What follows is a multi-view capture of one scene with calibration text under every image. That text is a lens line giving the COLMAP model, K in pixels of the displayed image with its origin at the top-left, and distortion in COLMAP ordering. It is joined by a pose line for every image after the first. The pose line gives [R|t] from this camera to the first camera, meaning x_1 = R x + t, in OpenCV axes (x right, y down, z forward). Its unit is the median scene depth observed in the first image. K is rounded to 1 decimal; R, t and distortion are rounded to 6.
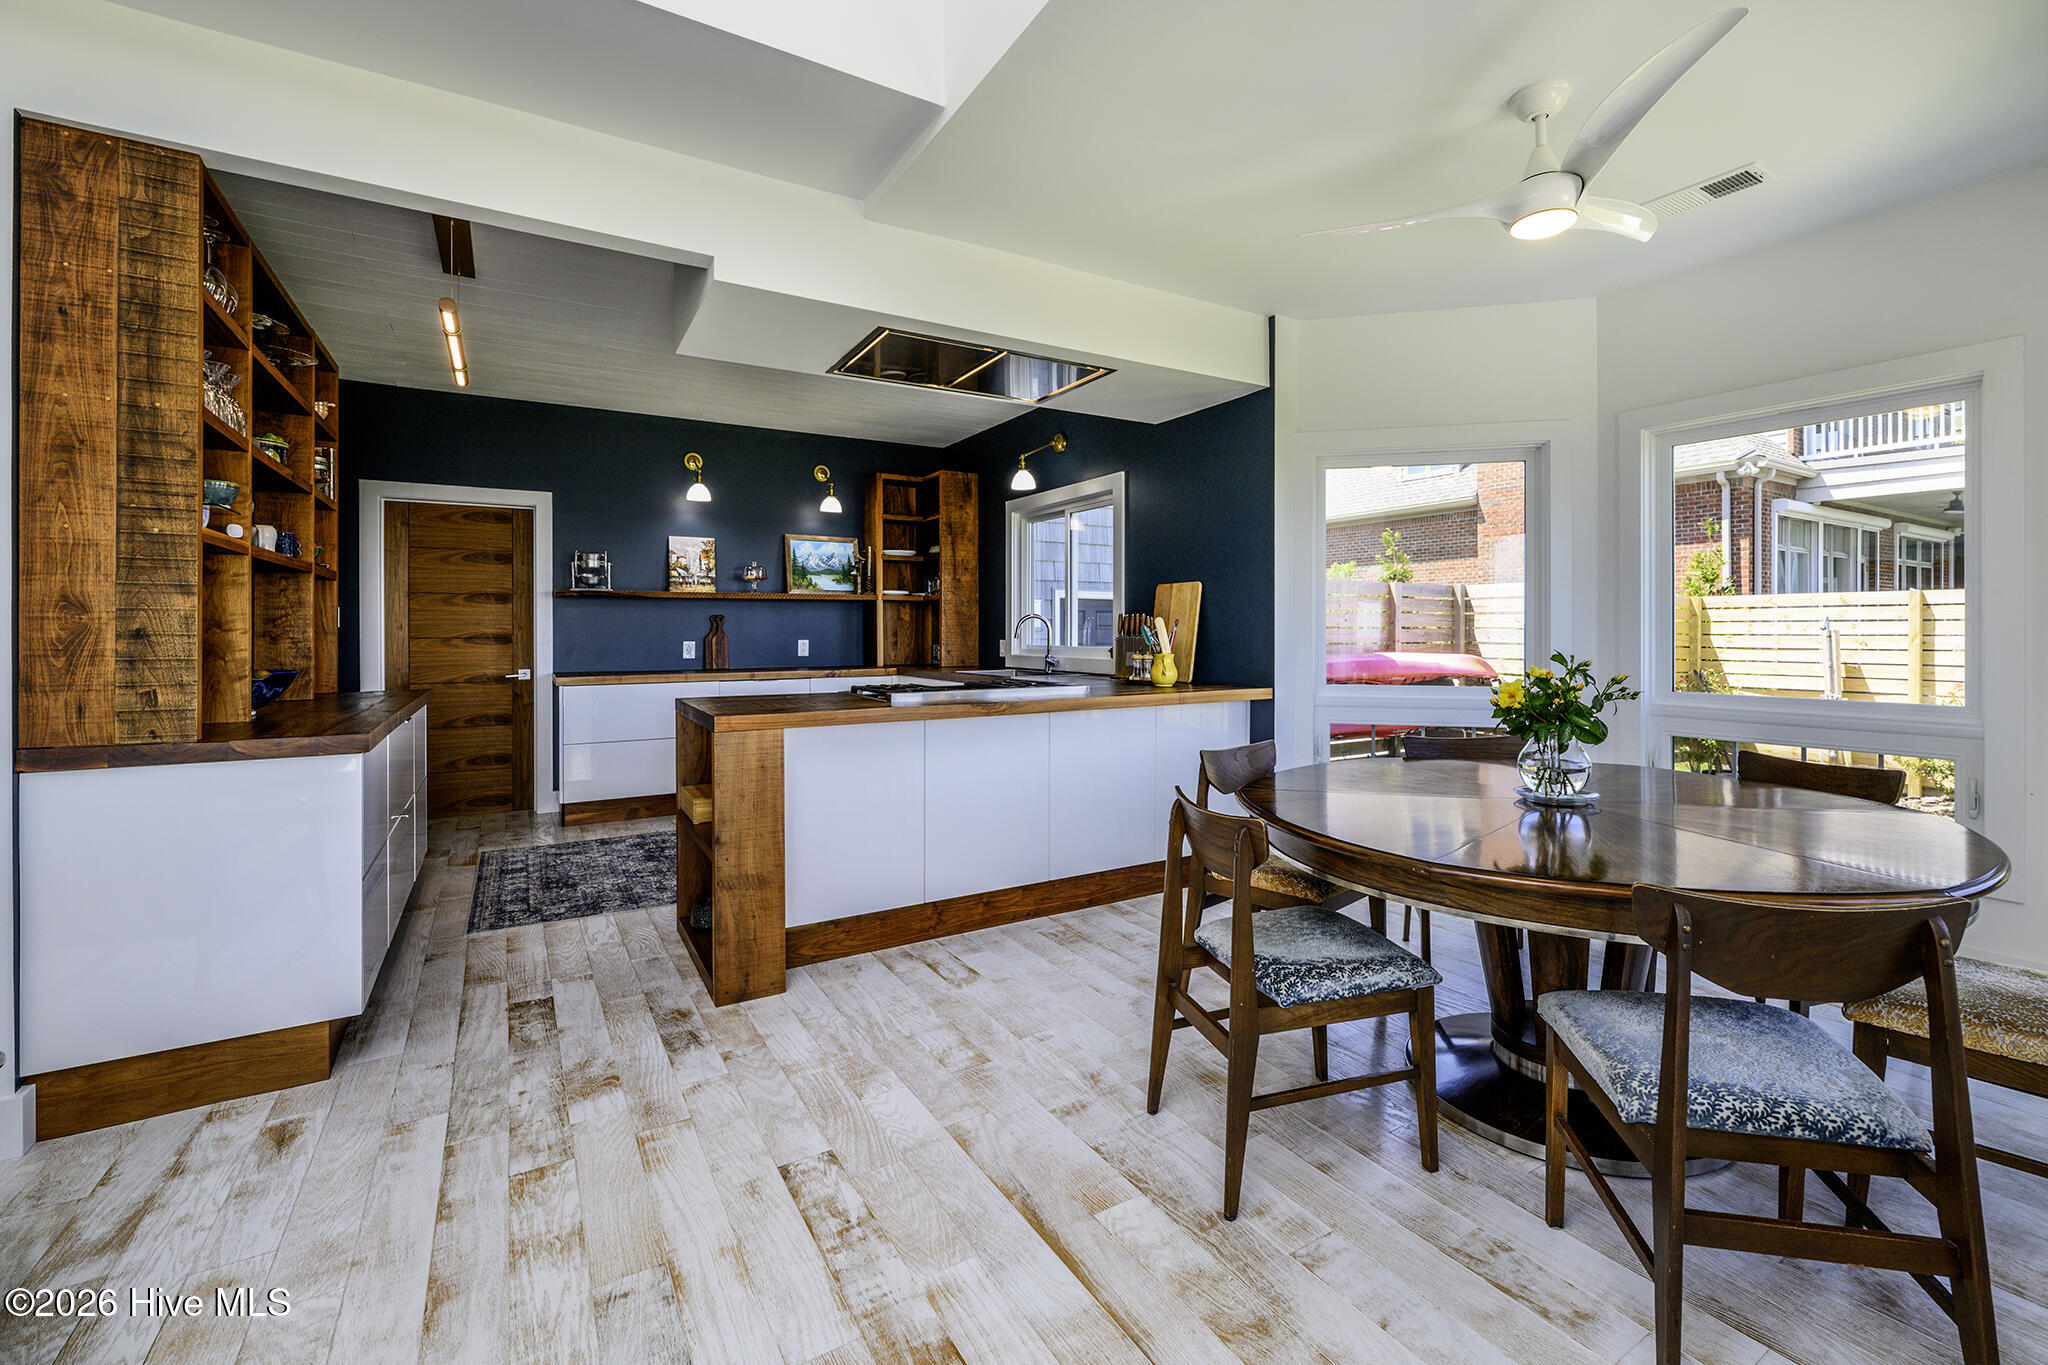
lens RADIAL K [[872.9, 0, 1078.6], [0, 872.9, 630.2], [0, 0, 1]] dist [-0.000575, -0.000048]
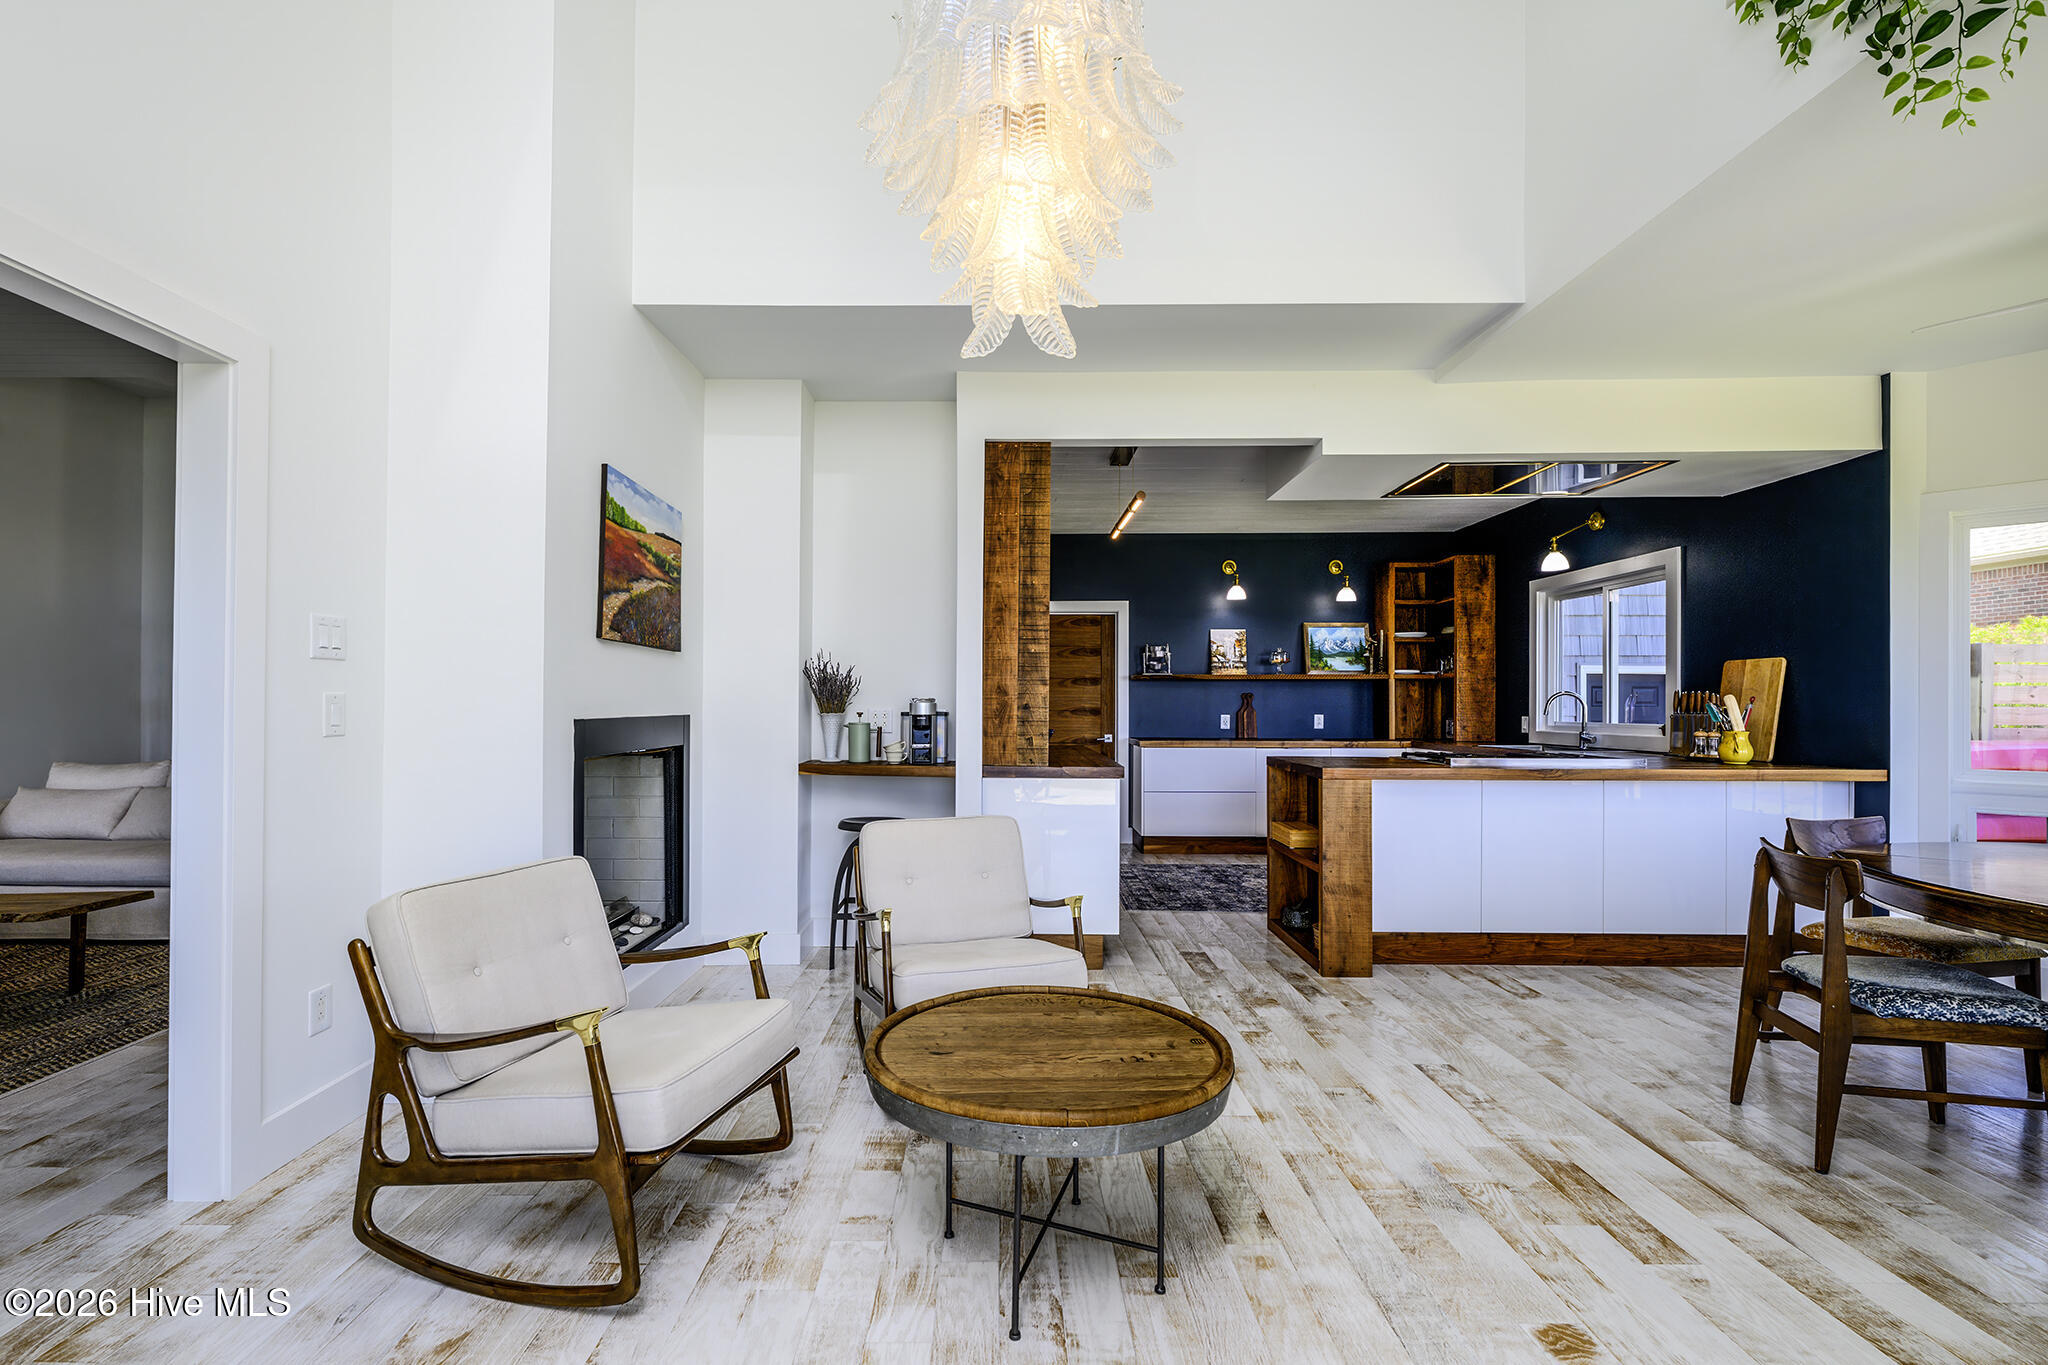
lens RADIAL K [[887.7, 0, 986.4], [0, 887.7, 701.0], [0, 0, 1]] dist [0.000604, -0.000203]
pose [[0.831422, 0.001026, -0.555641, -0.053291], [-0.004188, 0.999981, -0.004419, 0.000472], [0.555626, 0.006000, 0.831411, -0.338110]]
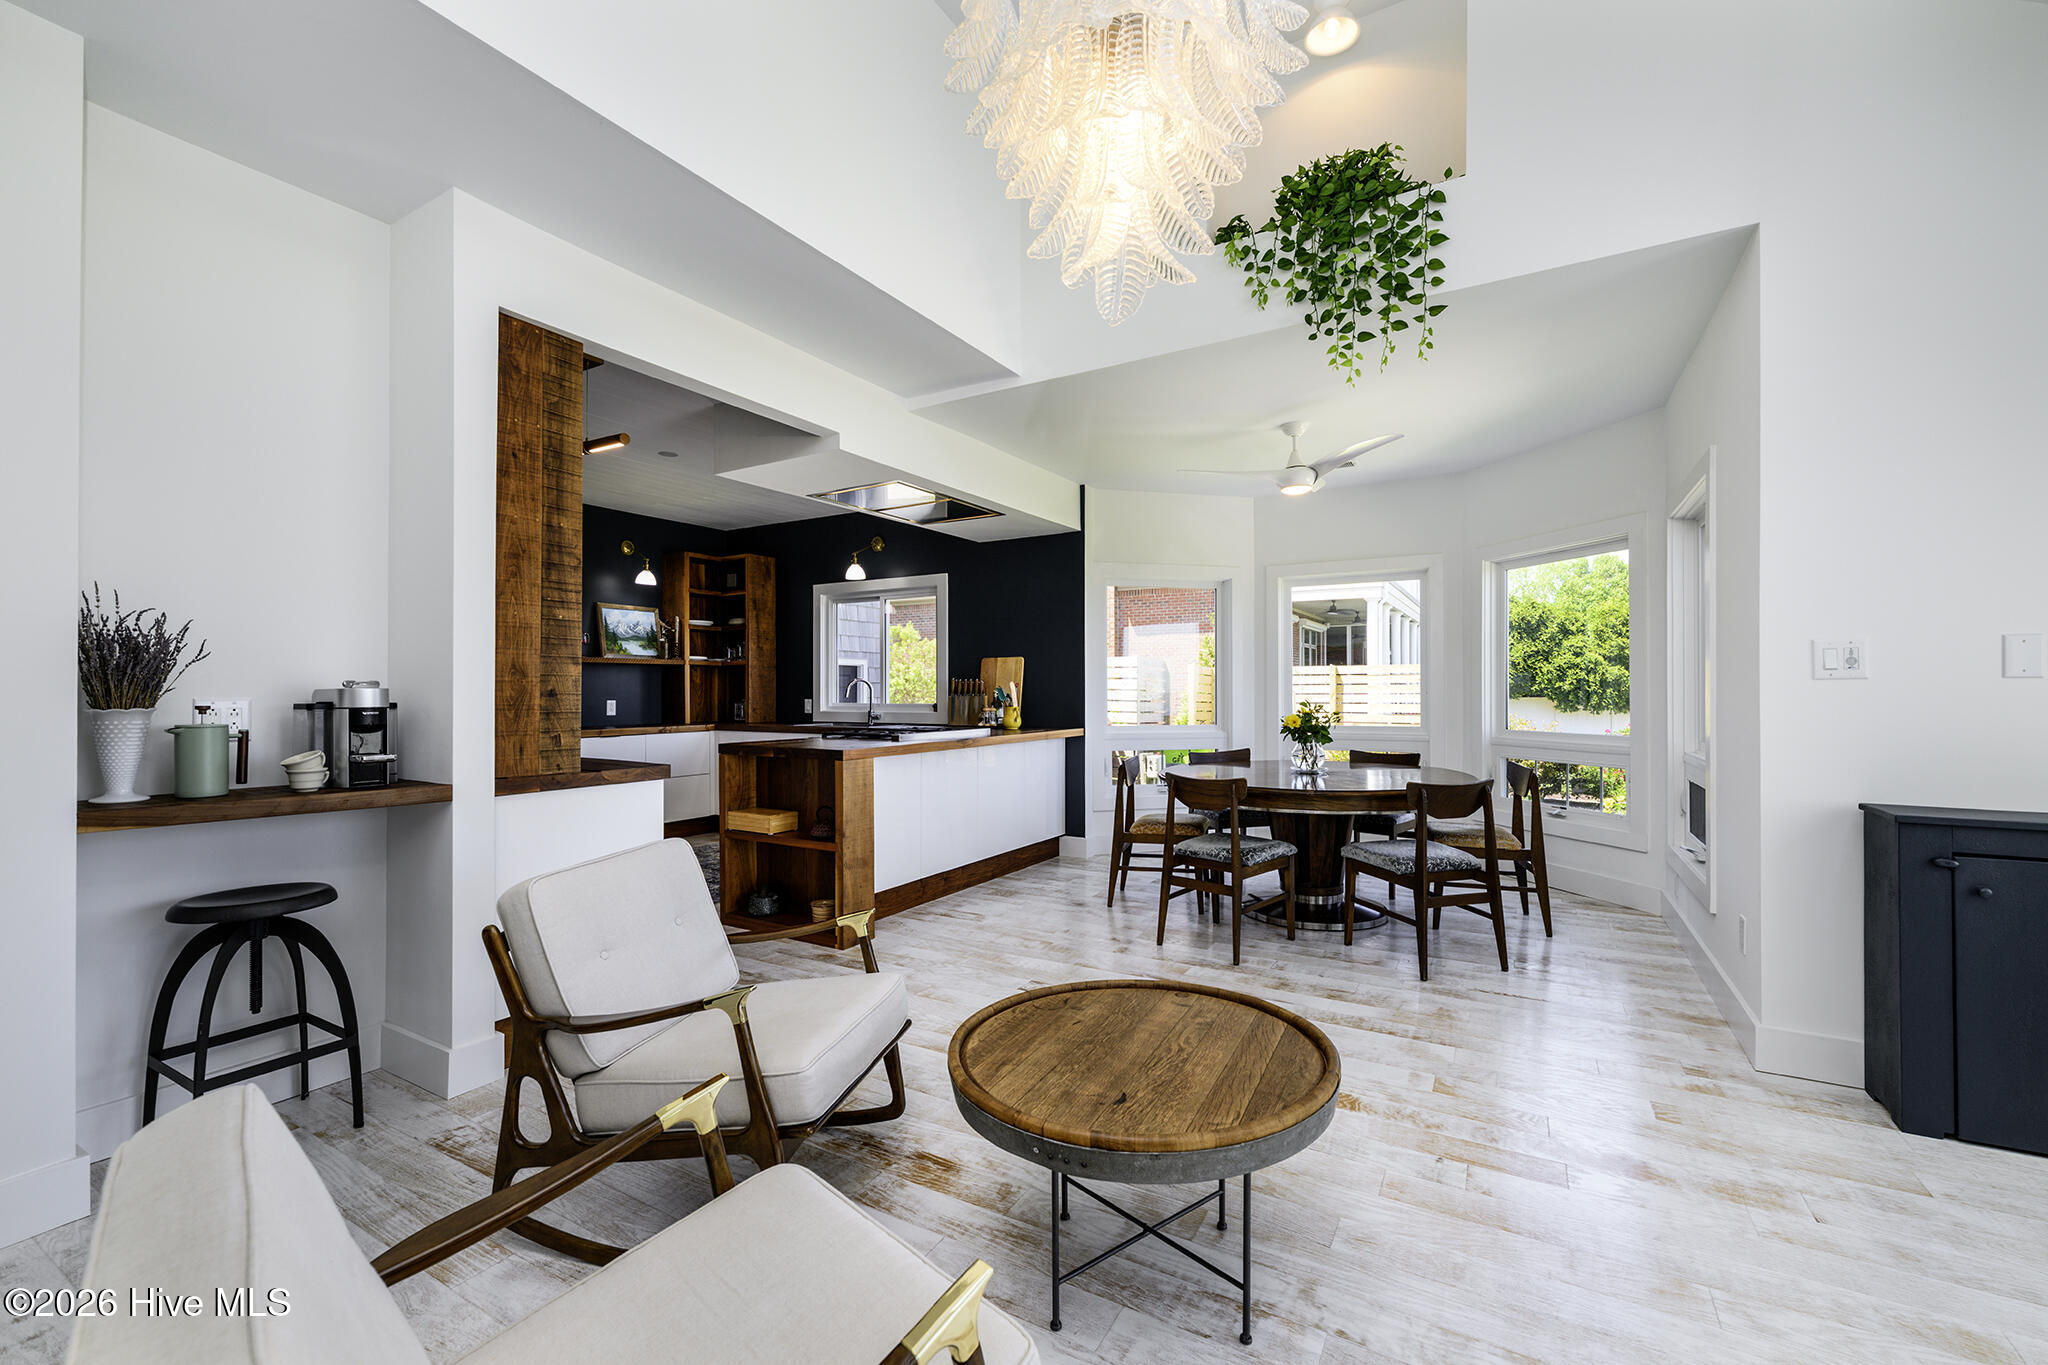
lens RADIAL K [[848.4, 0, 1019.8], [0, 848.4, 688.8], [0, 0, 1]] dist [-0.000208, -0.000025]
pose [[0.891938, 0.000057, 0.452157, -0.560033], [0.001678, 0.999993, -0.003435, 0.001692], [-0.452154, 0.003822, 0.891932, -0.278463]]
